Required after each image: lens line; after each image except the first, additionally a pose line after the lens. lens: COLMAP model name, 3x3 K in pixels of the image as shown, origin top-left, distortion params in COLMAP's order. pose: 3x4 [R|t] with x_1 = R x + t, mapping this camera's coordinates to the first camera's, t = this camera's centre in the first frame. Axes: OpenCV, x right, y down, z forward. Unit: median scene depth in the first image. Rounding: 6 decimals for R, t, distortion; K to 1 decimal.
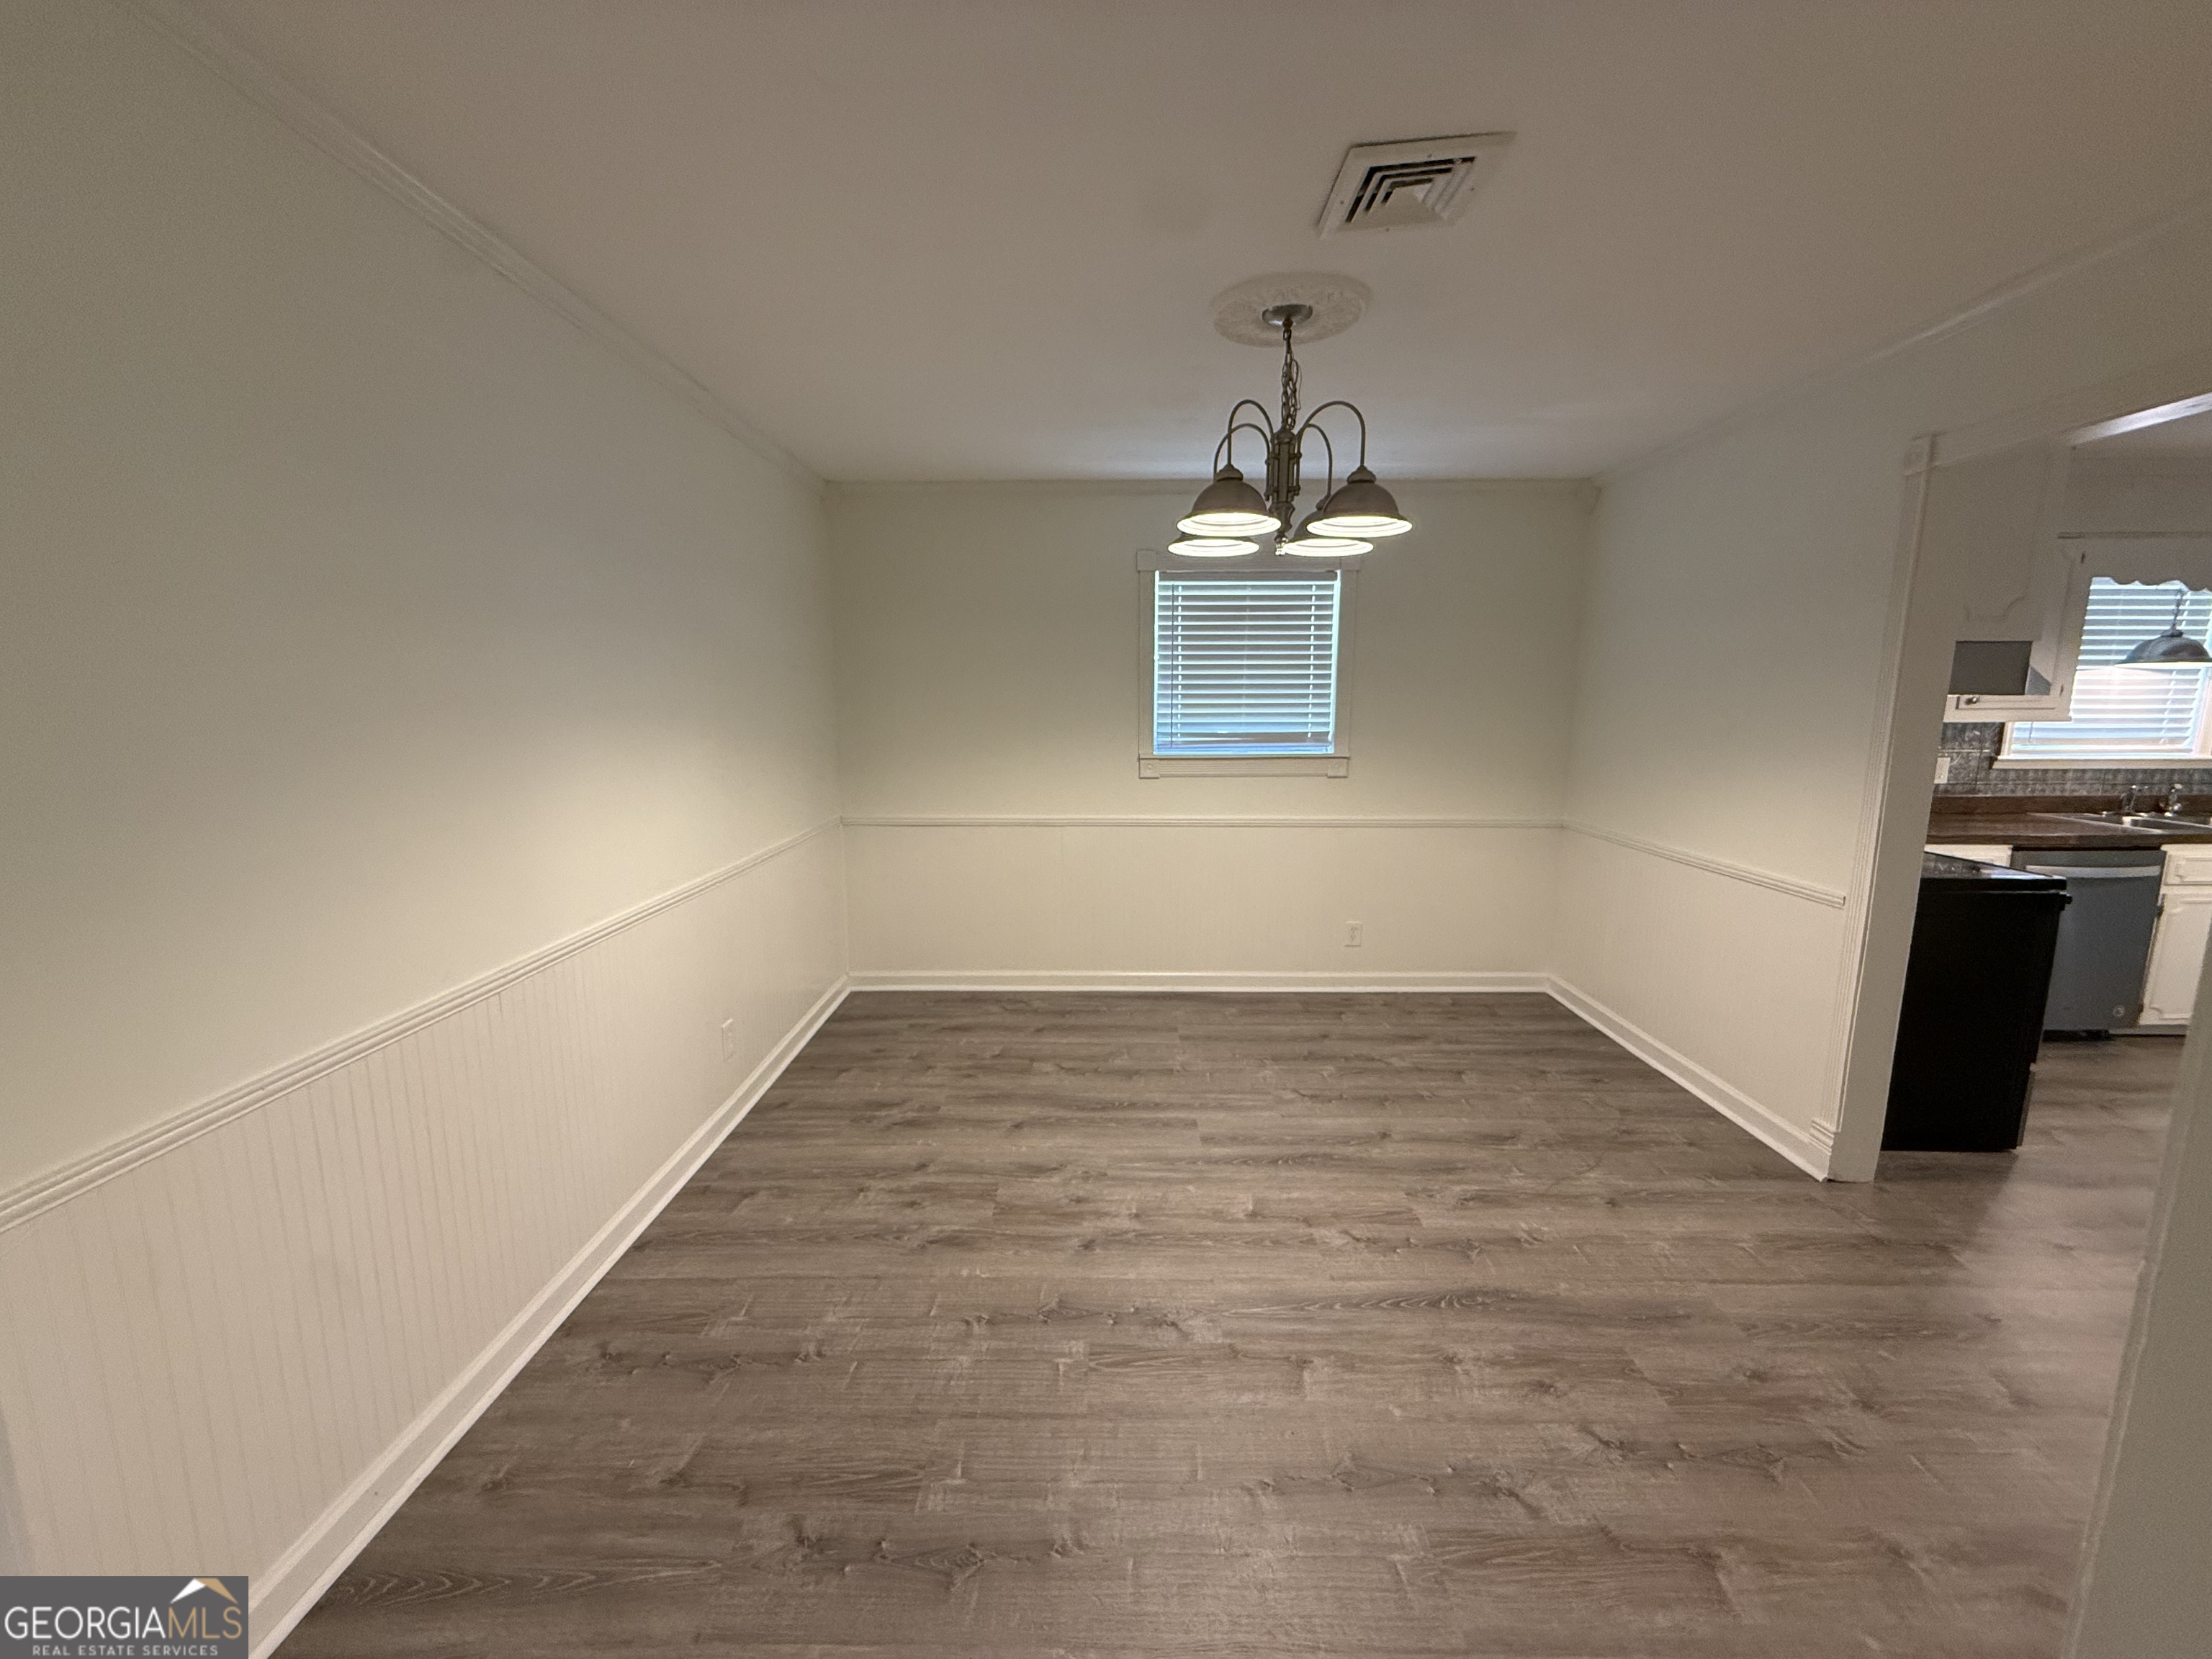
lens RADIAL K [[884.2, 0, 1090.0], [0, 884.2, 836.5], [0, 0, 1]] dist [0.002163, -0.000200]
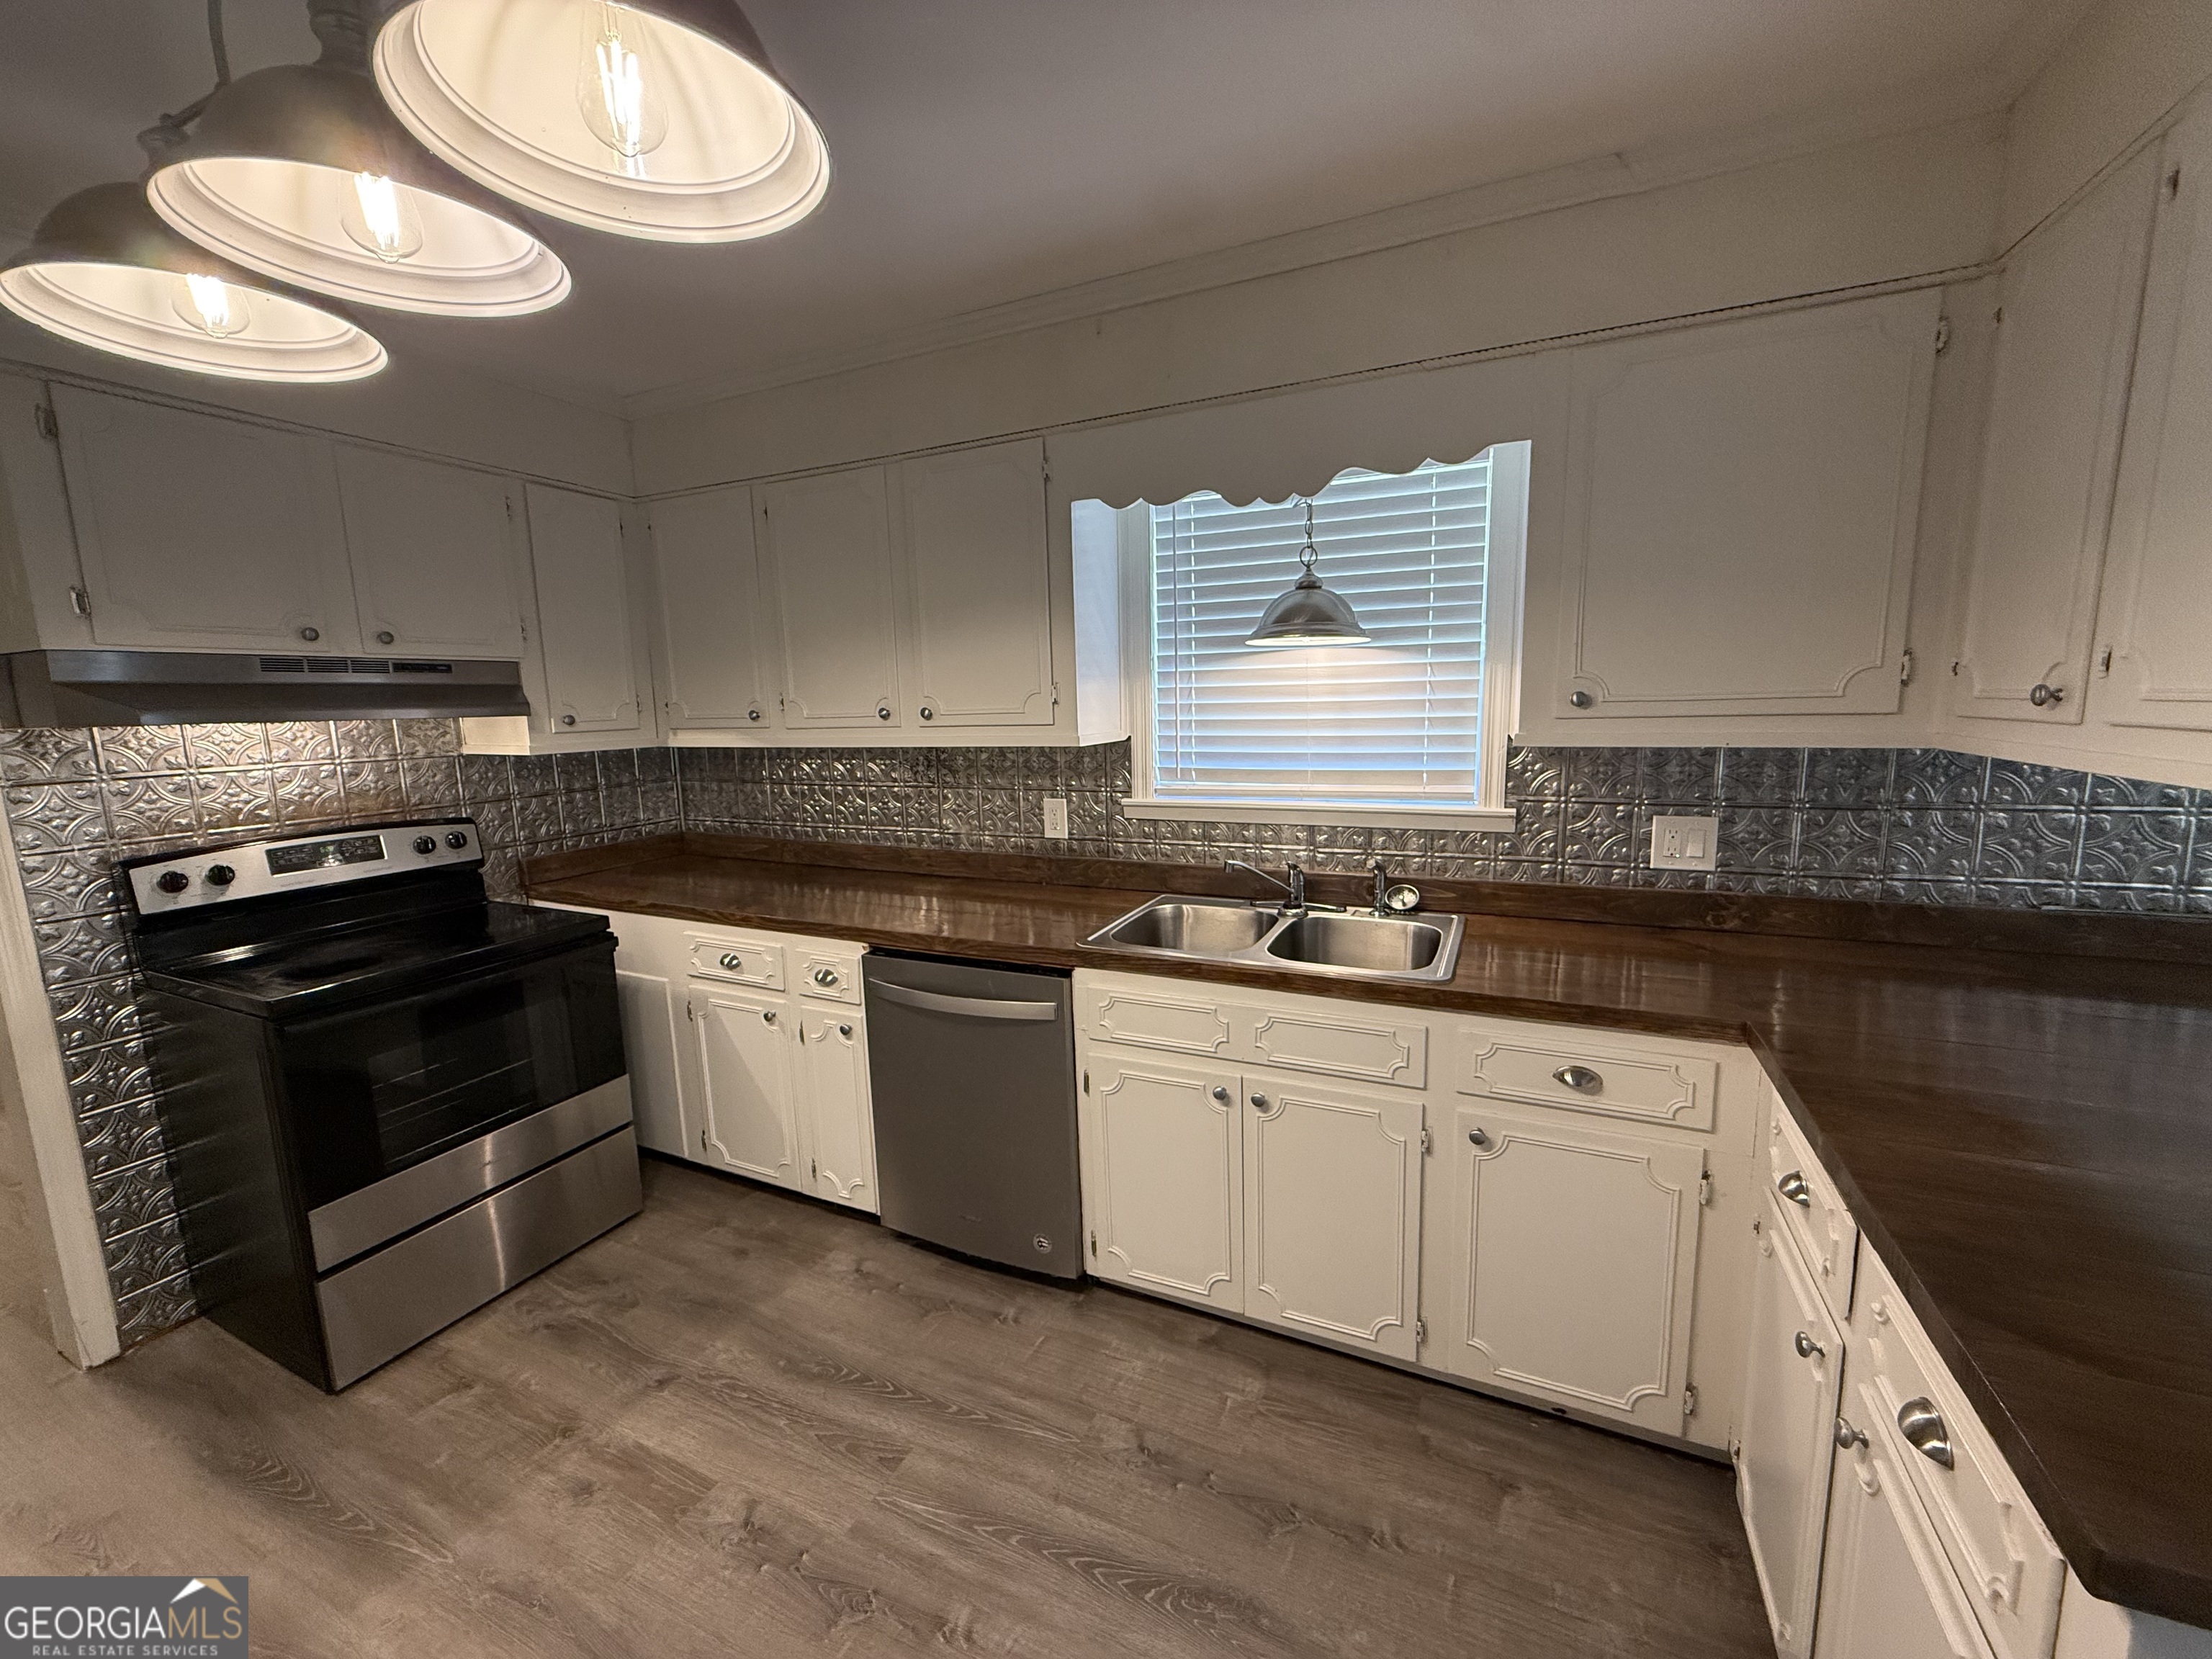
lens RADIAL K [[884.2, 0, 1099.7], [0, 884.2, 834.8], [0, 0, 1]] dist [0.002163, -0.000200]
pose [[0.909371, 0.043199, -0.413738, 1.262157], [-0.043488, 0.999016, 0.008725, -0.069441], [0.413707, 0.010058, 0.910354, 0.429150]]
